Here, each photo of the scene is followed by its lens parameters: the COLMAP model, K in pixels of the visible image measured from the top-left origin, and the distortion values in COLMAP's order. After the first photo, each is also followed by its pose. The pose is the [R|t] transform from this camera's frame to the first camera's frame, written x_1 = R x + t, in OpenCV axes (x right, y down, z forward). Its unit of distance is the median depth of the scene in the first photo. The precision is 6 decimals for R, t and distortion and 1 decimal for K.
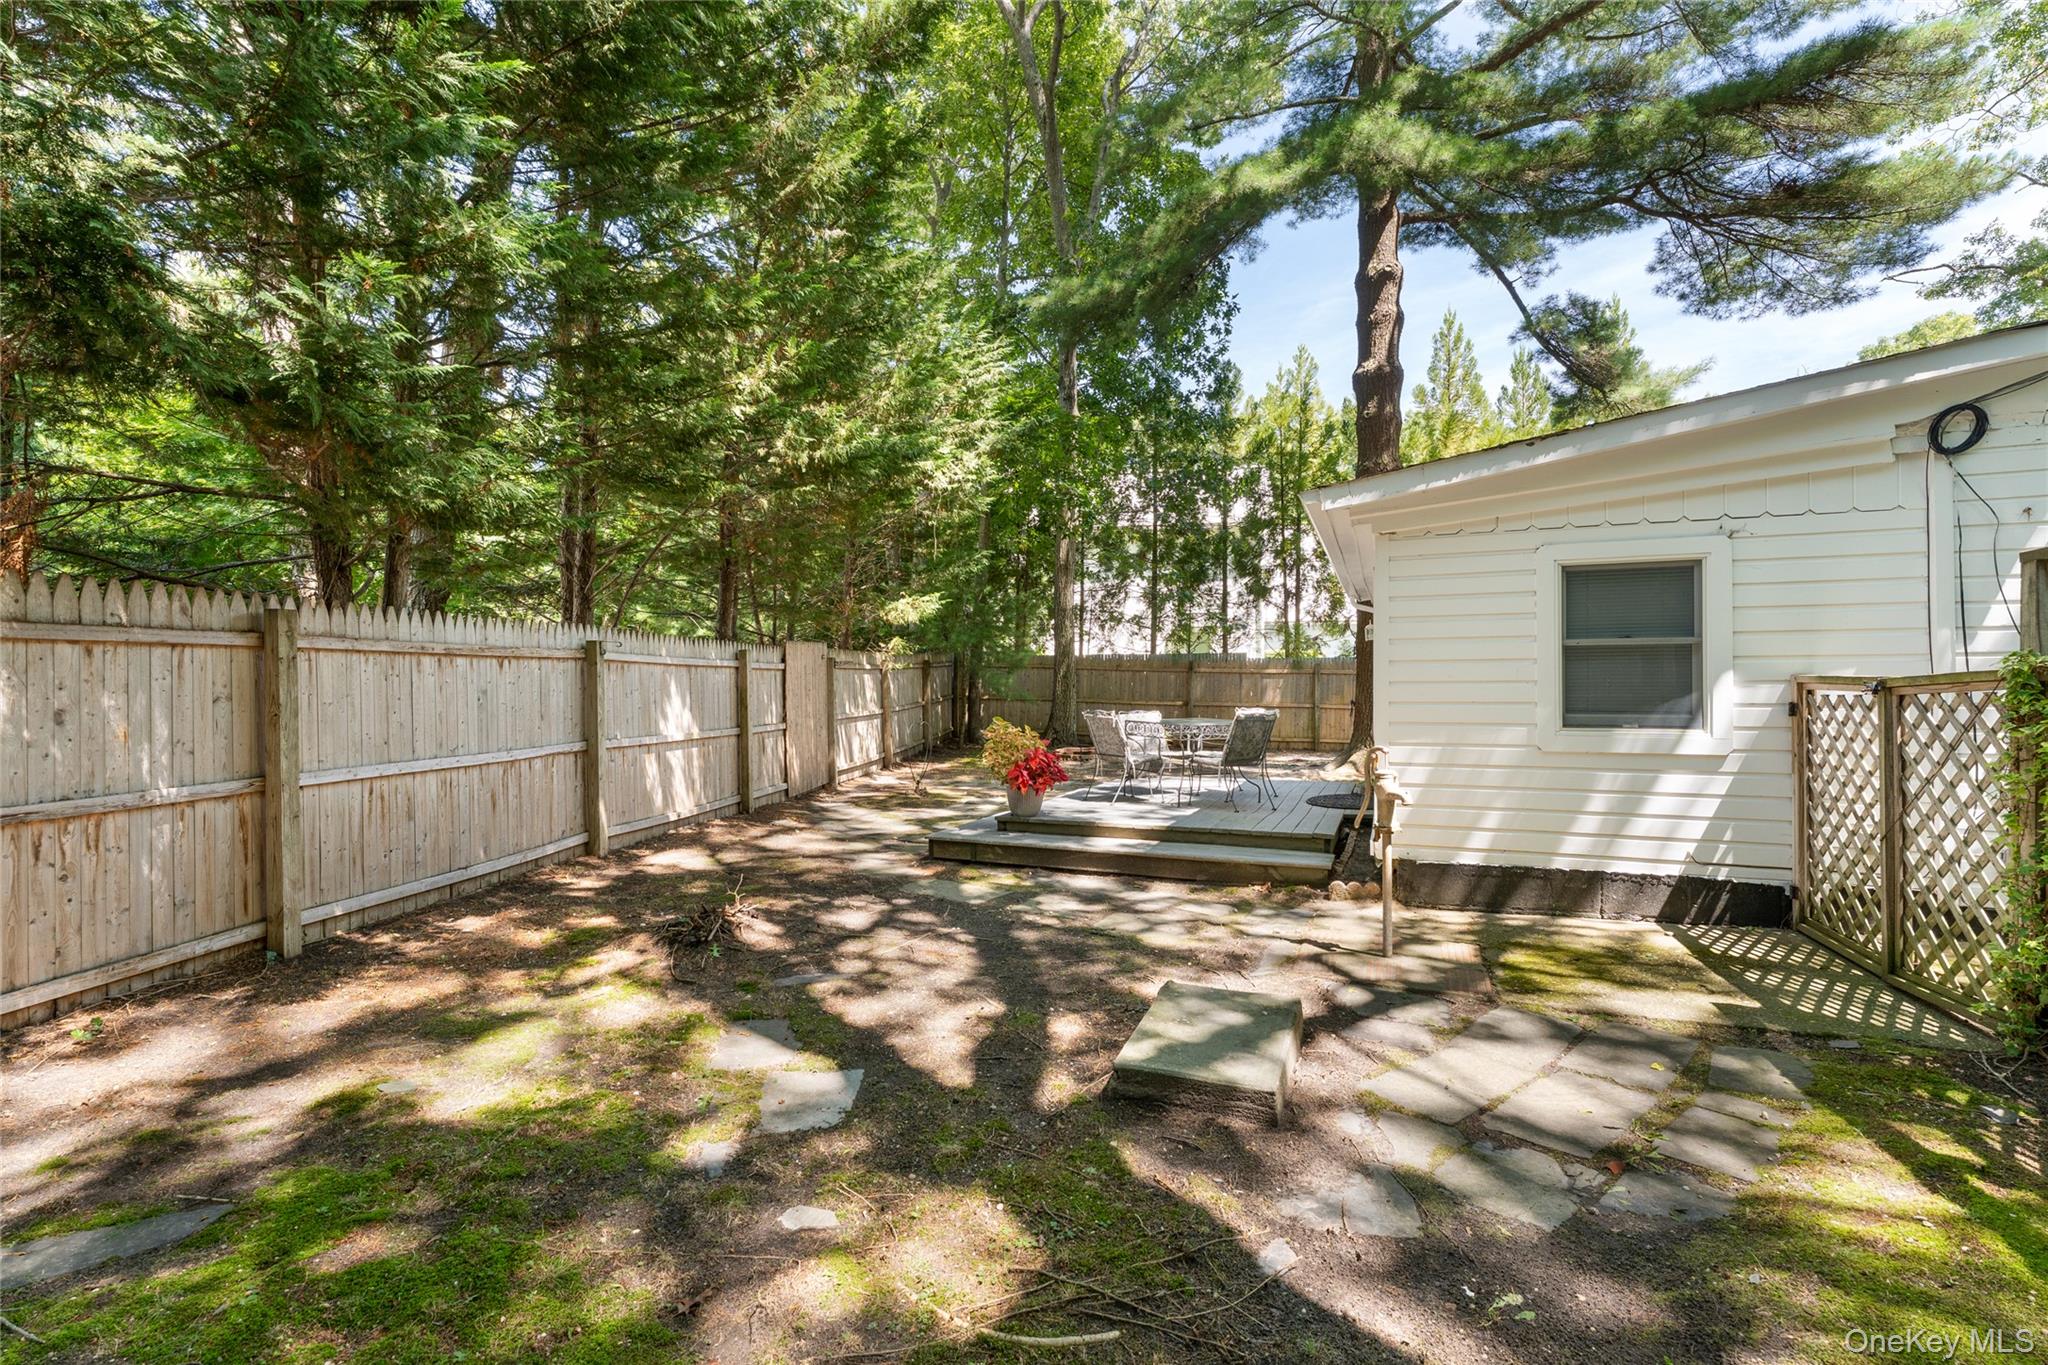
lens RADIAL K [[860.5, 0, 1024.0], [0, 860.5, 682.5], [0, 0, 1]] dist [0.001216, -0.000049]
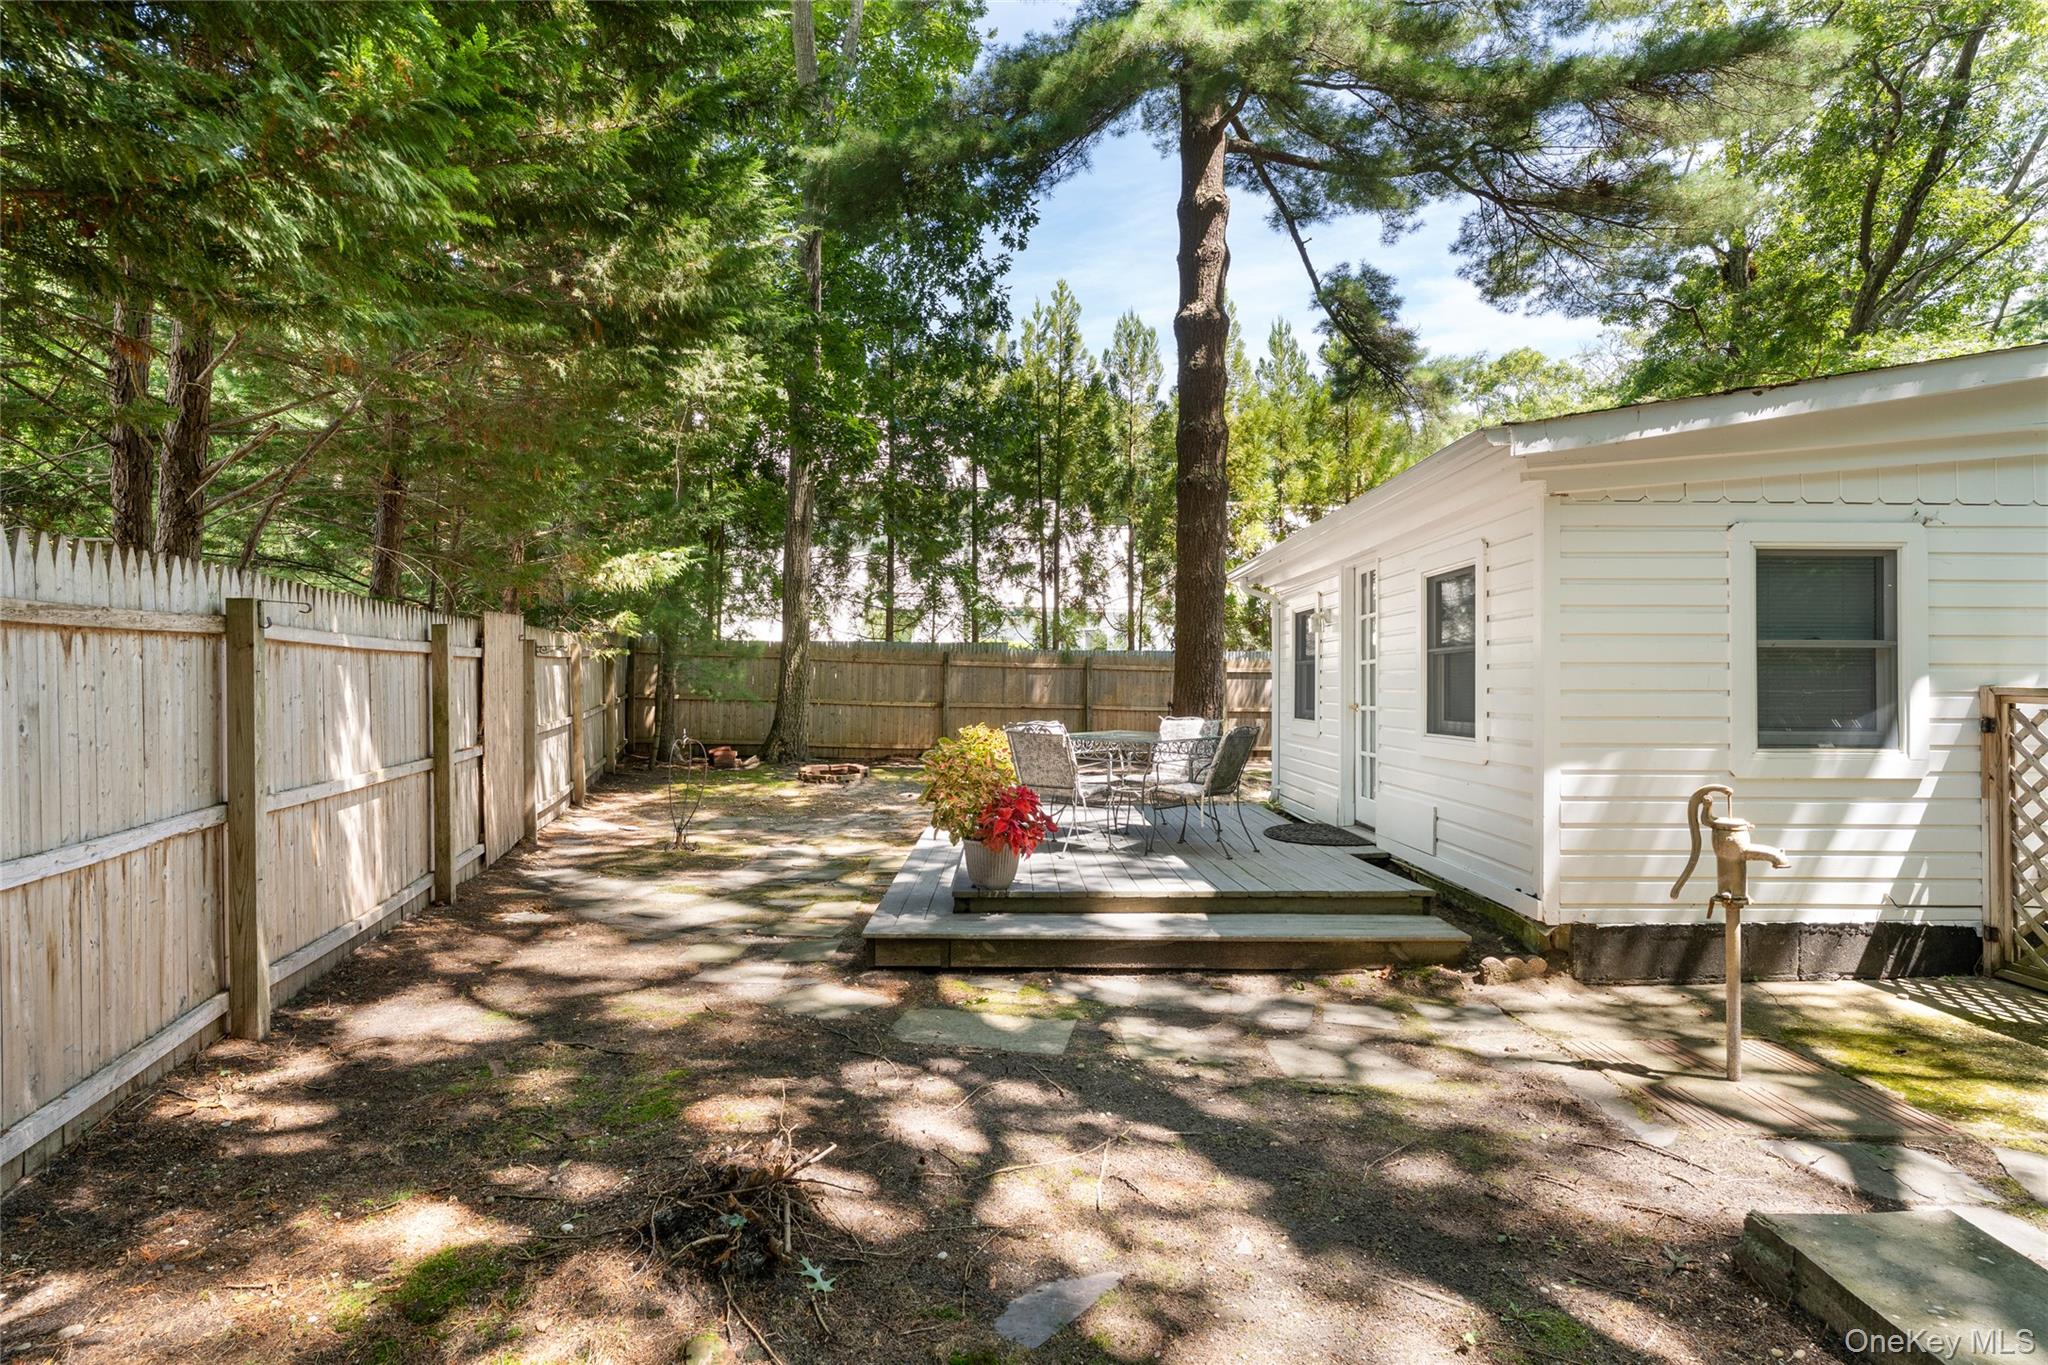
lens RADIAL K [[1024.4, 0, 1026.5], [0, 1024.4, 674.2], [0, 0, 1]] dist [0.003164, 0.000940]
pose [[0.927456, 0.008336, 0.373840, -0.376622], [-0.007974, 0.999965, -0.002516, -0.009573], [-0.373848, -0.000647, 0.927490, 0.360190]]
